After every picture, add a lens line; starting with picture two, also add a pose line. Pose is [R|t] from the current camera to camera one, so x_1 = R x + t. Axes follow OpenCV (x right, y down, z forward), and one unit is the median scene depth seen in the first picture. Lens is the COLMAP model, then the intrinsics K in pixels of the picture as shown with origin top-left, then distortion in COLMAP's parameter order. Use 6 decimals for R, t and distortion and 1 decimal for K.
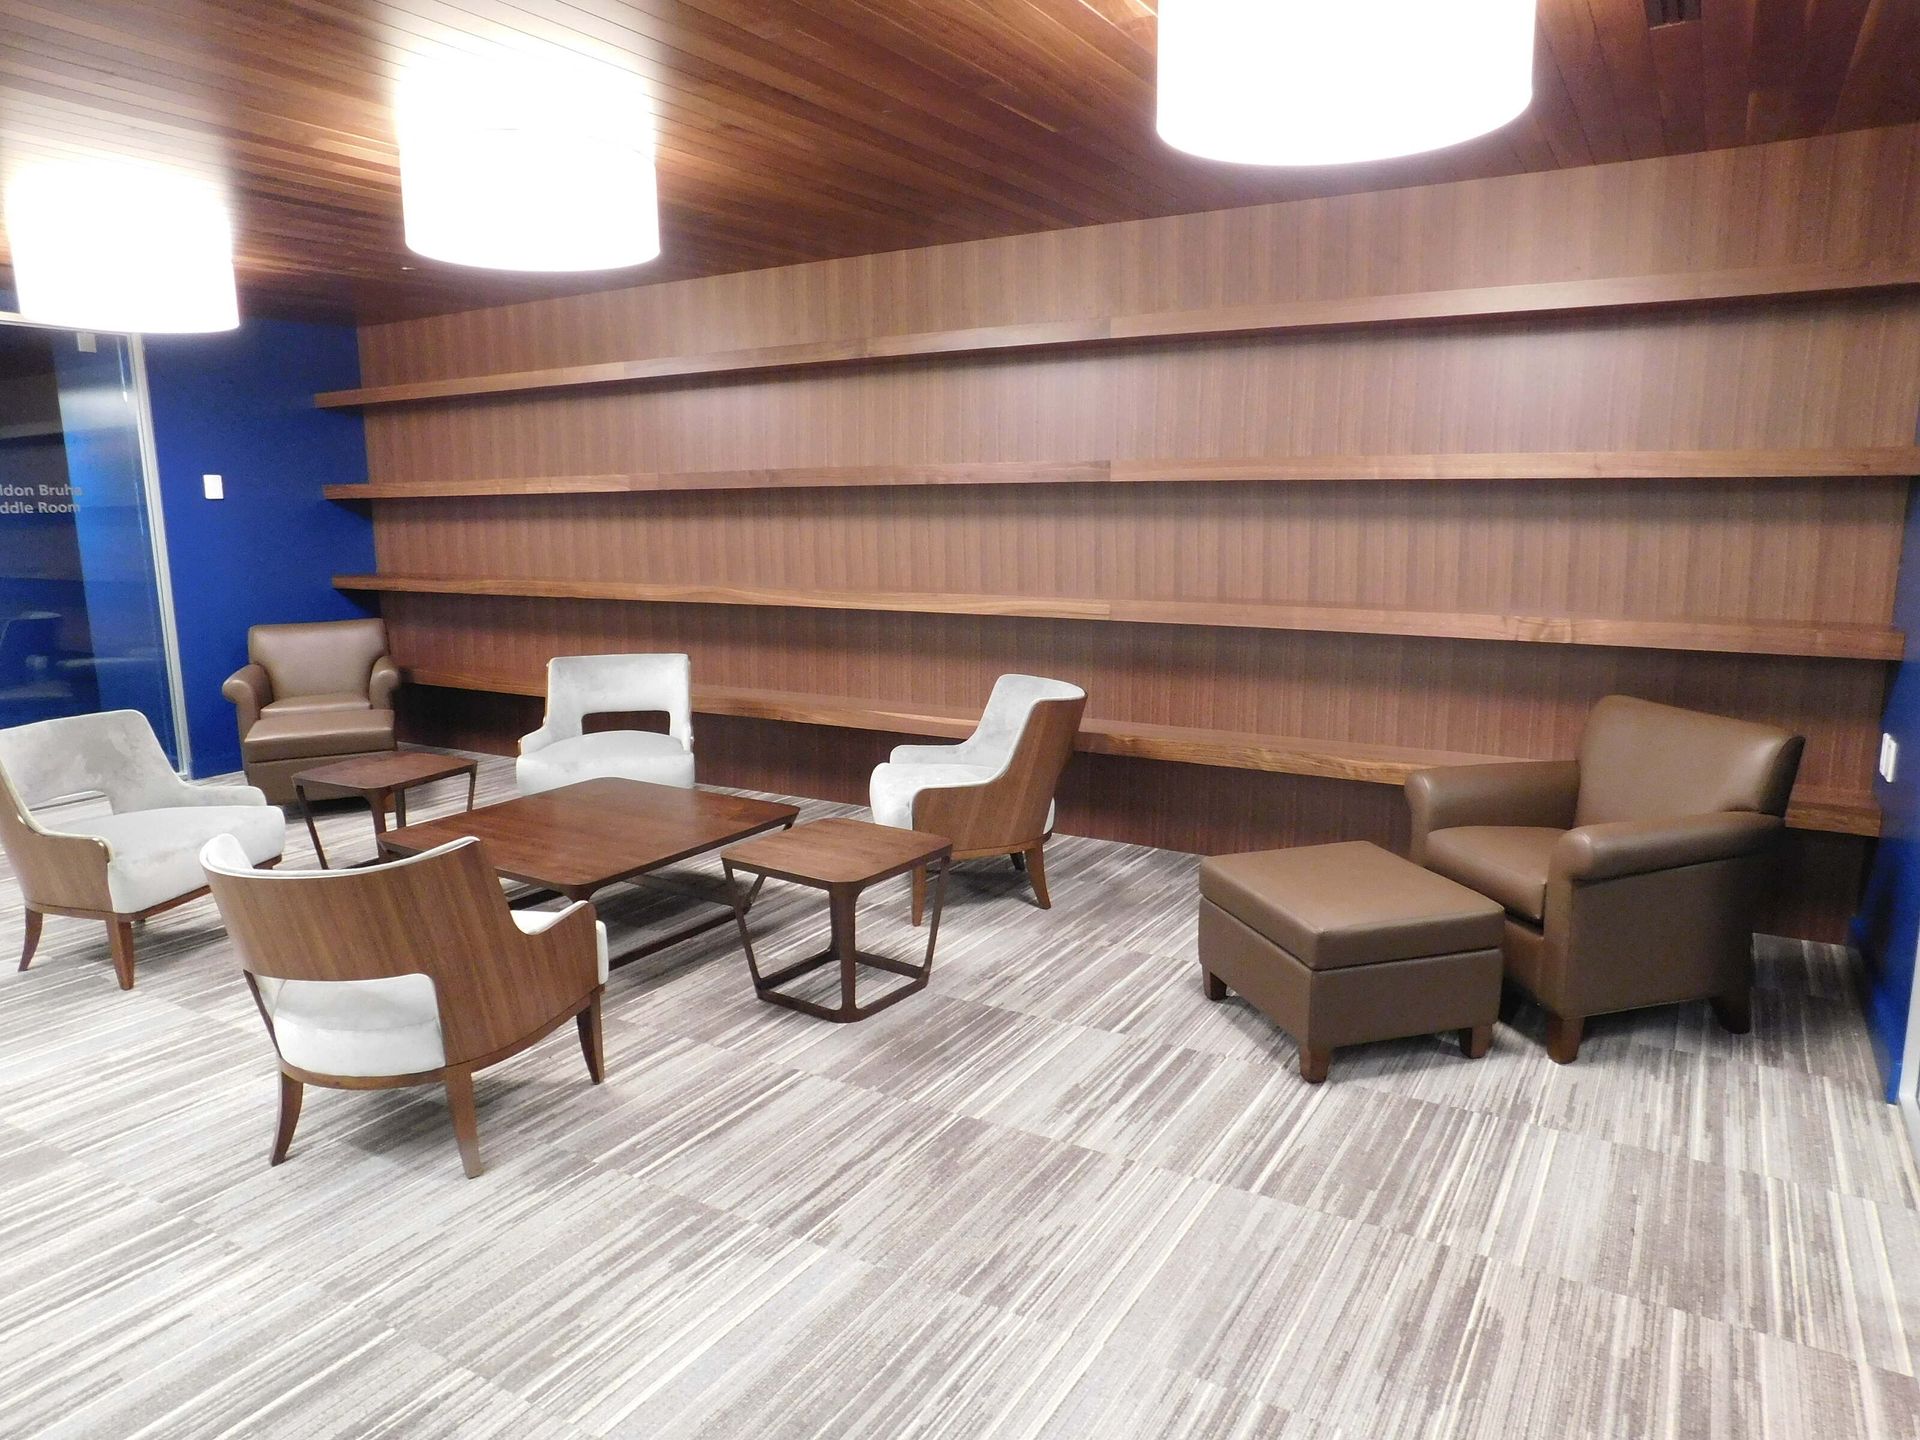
lens RADIAL K [[1254.3, 0, 960.8], [0, 1254.3, 714.7], [0, 0, 1]] dist [-0.032840, 0.005314]
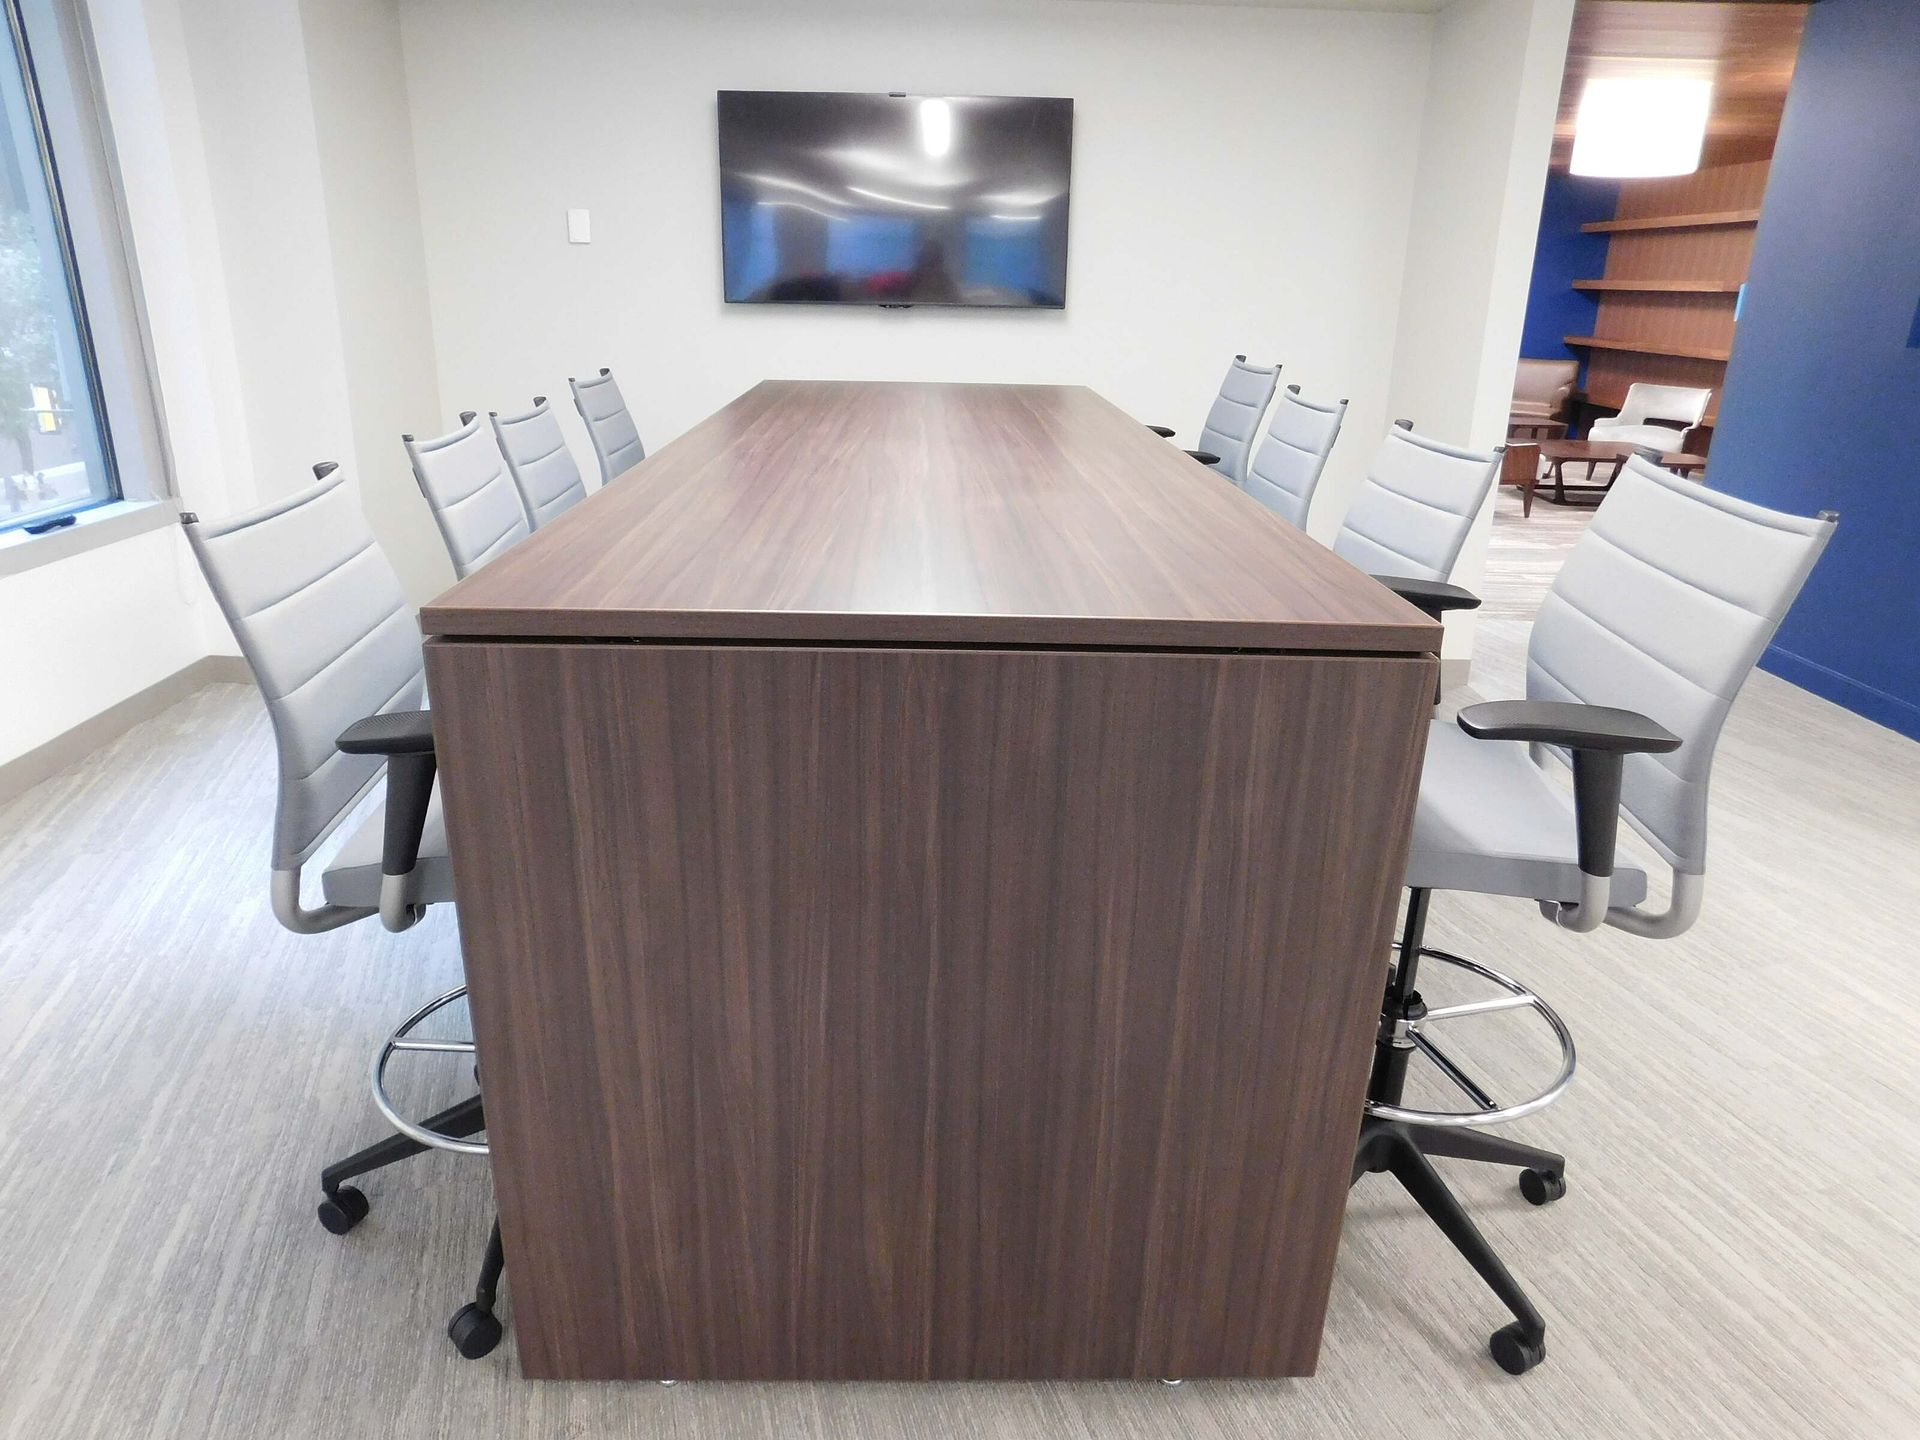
lens RADIAL K [[1254.3, 0, 971.4], [0, 1254.3, 721.8], [0, 0, 1]] dist [-0.032840, 0.005314]
pose [[0.540940, 0.303907, -0.784235, 0.604181], [-0.167910, 0.952687, 0.253366, 0.108389], [0.824130, -0.005375, 0.566375, -0.699607]]
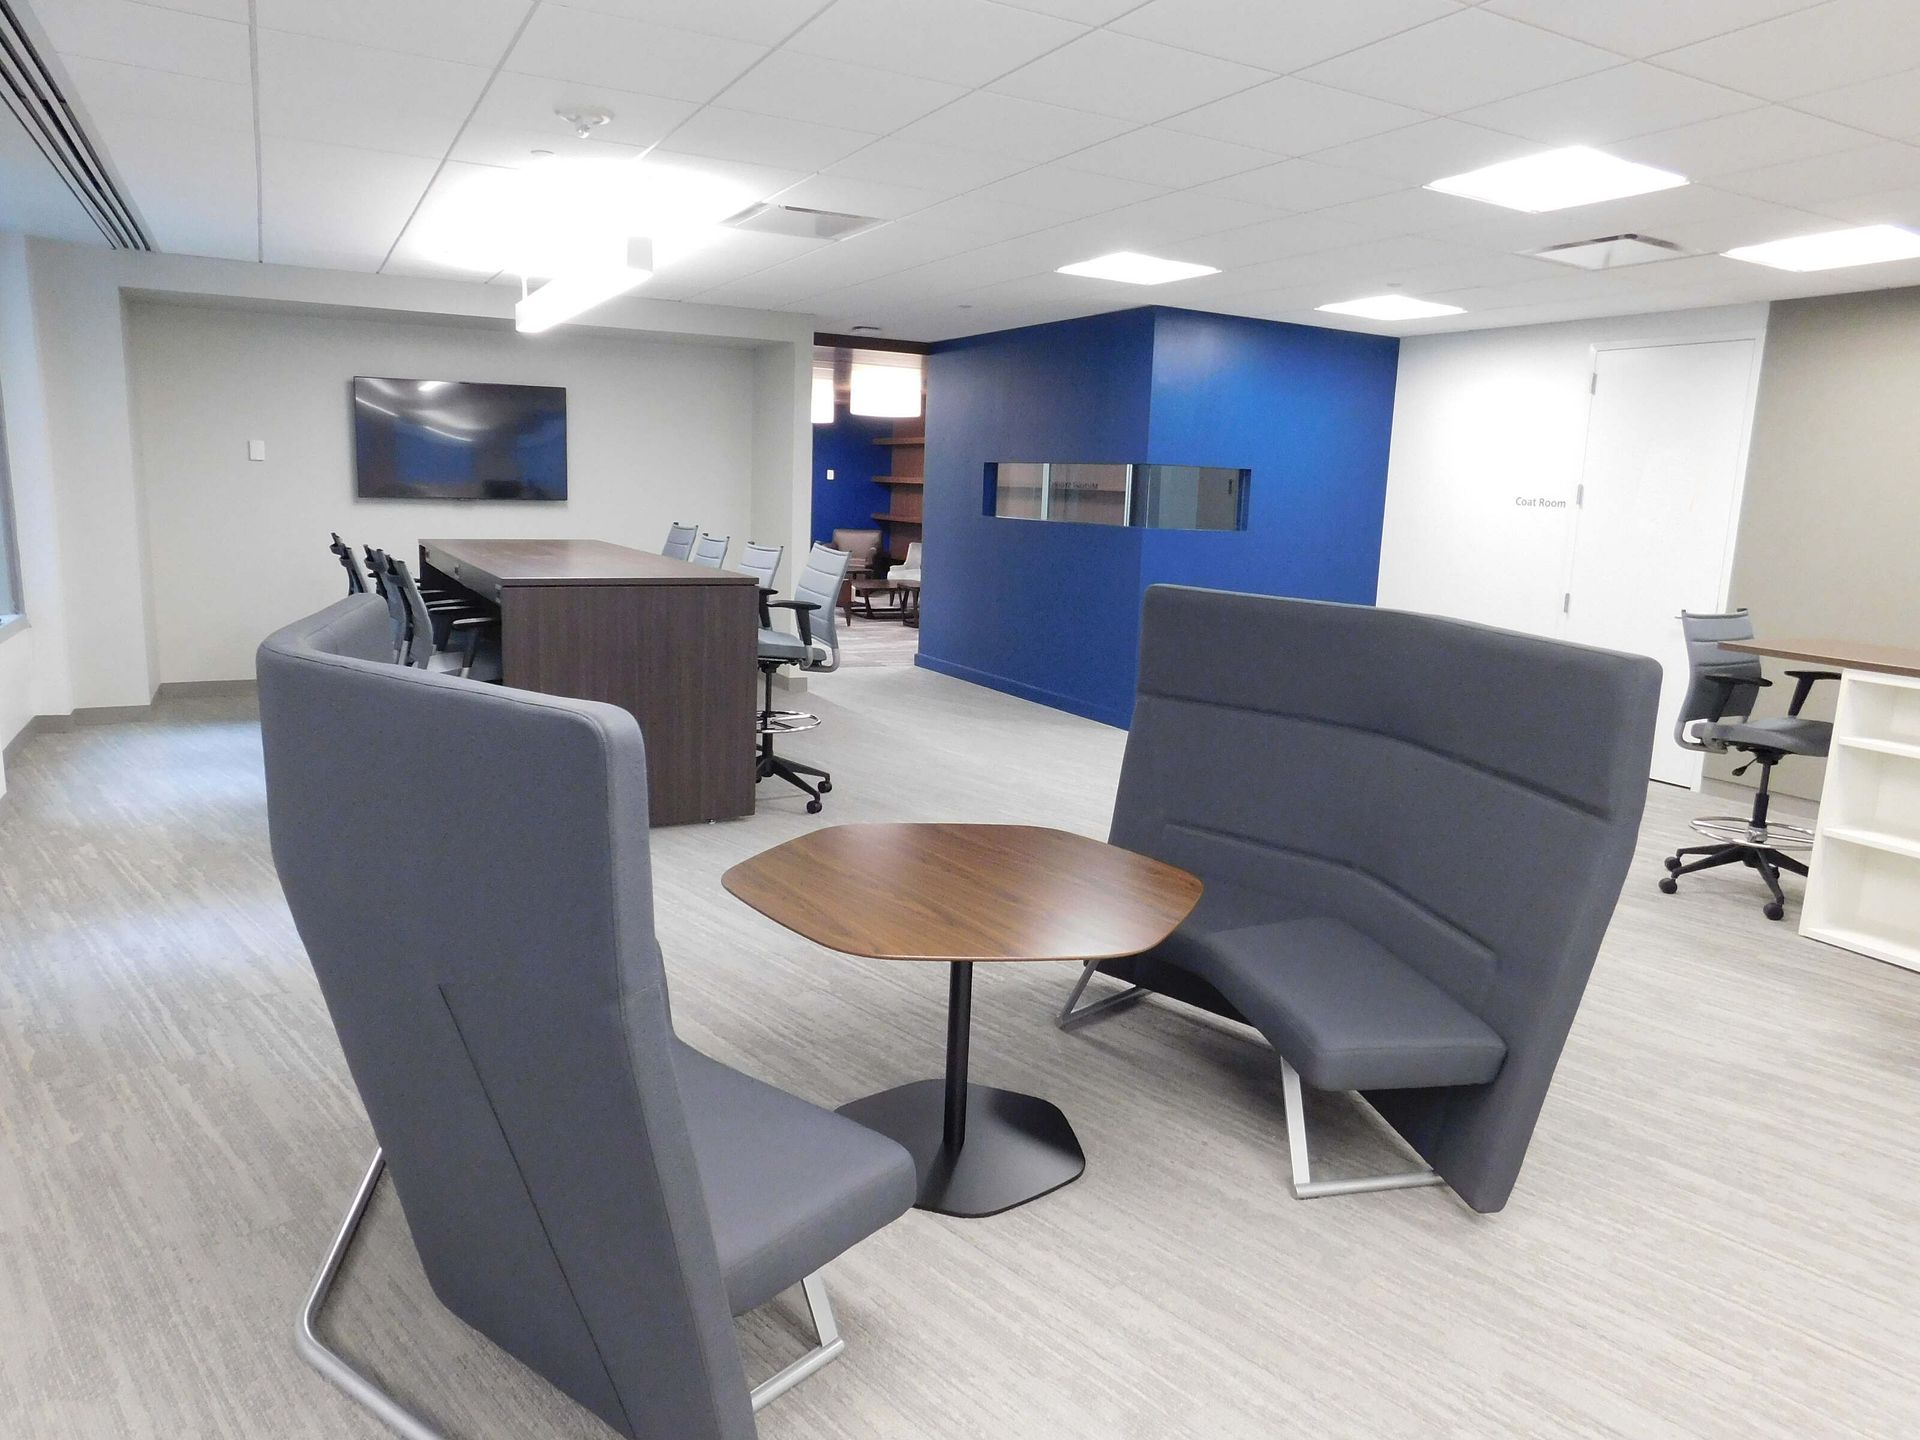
lens RADIAL K [[1254.3, 0, 961.6], [0, 1254.3, 715.4], [0, 0, 1]] dist [-0.032840, 0.005314]
pose [[0.862196, 0.132685, -0.488889, 0.986853], [-0.127401, 0.990864, 0.044240, 0.164545], [0.490293, 0.024142, 0.871224, -1.143730]]
